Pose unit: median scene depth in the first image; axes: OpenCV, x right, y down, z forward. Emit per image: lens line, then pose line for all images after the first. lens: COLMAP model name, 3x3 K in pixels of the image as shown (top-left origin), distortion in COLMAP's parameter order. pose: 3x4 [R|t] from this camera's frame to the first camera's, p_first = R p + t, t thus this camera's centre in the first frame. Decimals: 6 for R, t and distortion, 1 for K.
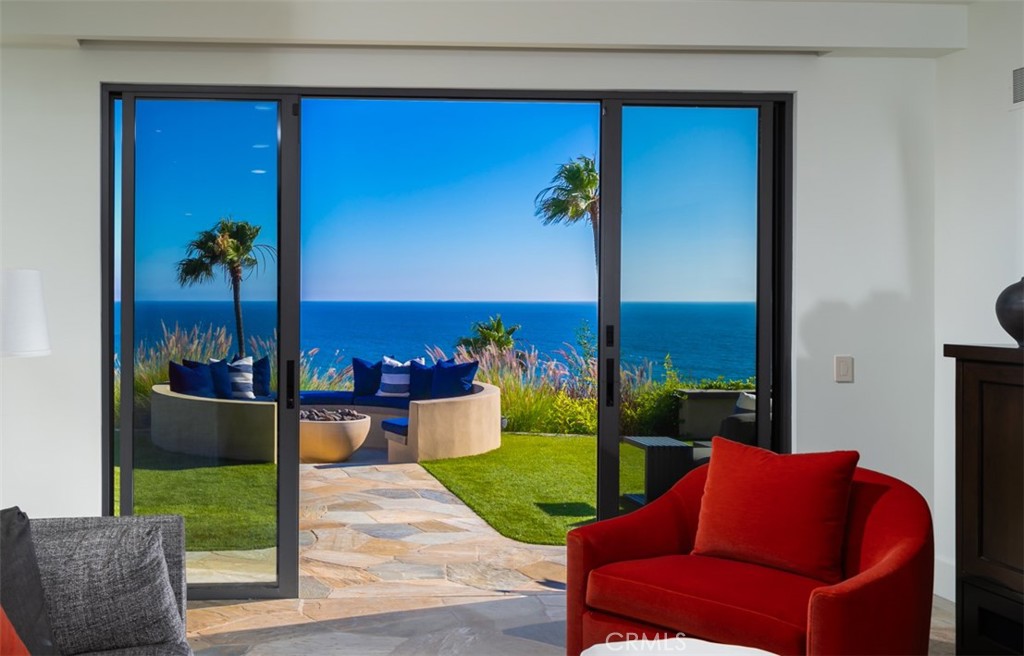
lens RADIAL K [[905.8, 0, 512.0], [0, 905.8, 328.0], [0, 0, 1]] dist [-0.004137, 0.000039]
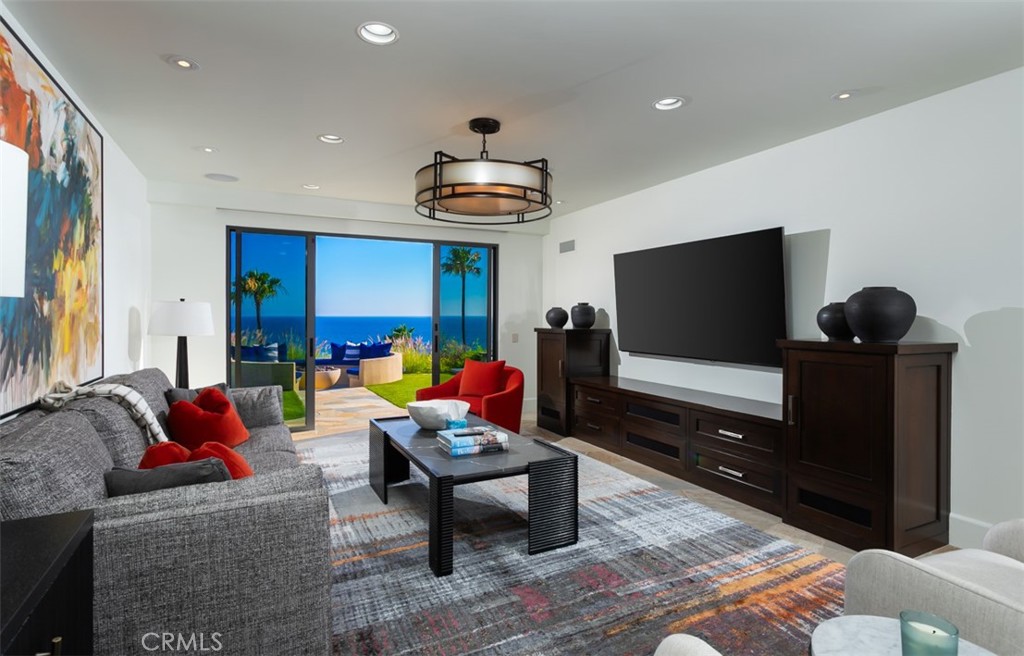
lens RADIAL K [[454.3, 0, 524.6], [0, 454.3, 325.5], [0, 0, 1]] dist [0.000472, 0.000025]
pose [[0.972101, -0.004972, 0.234509, 0.016373], [0.006957, 0.999947, -0.007638, 0.005884], [-0.234459, 0.009057, 0.972084, -0.155637]]
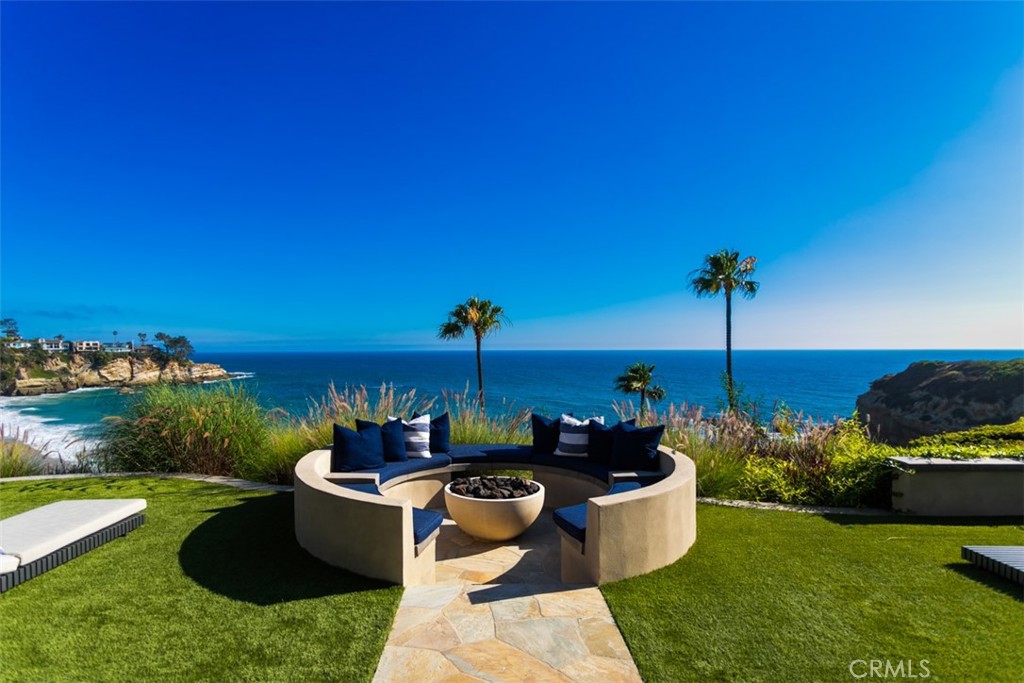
lens RADIAL K [[608.0, 0, 512.0], [0, 608.0, 341.5], [0, 0, 1]] dist [-0.000099, 0.000046]
pose [[0.971685, -0.004859, -0.236229, -0.044286], [-0.005648, 0.999025, -0.043780, -0.021406], [0.236212, 0.043875, 0.970711, 0.398675]]
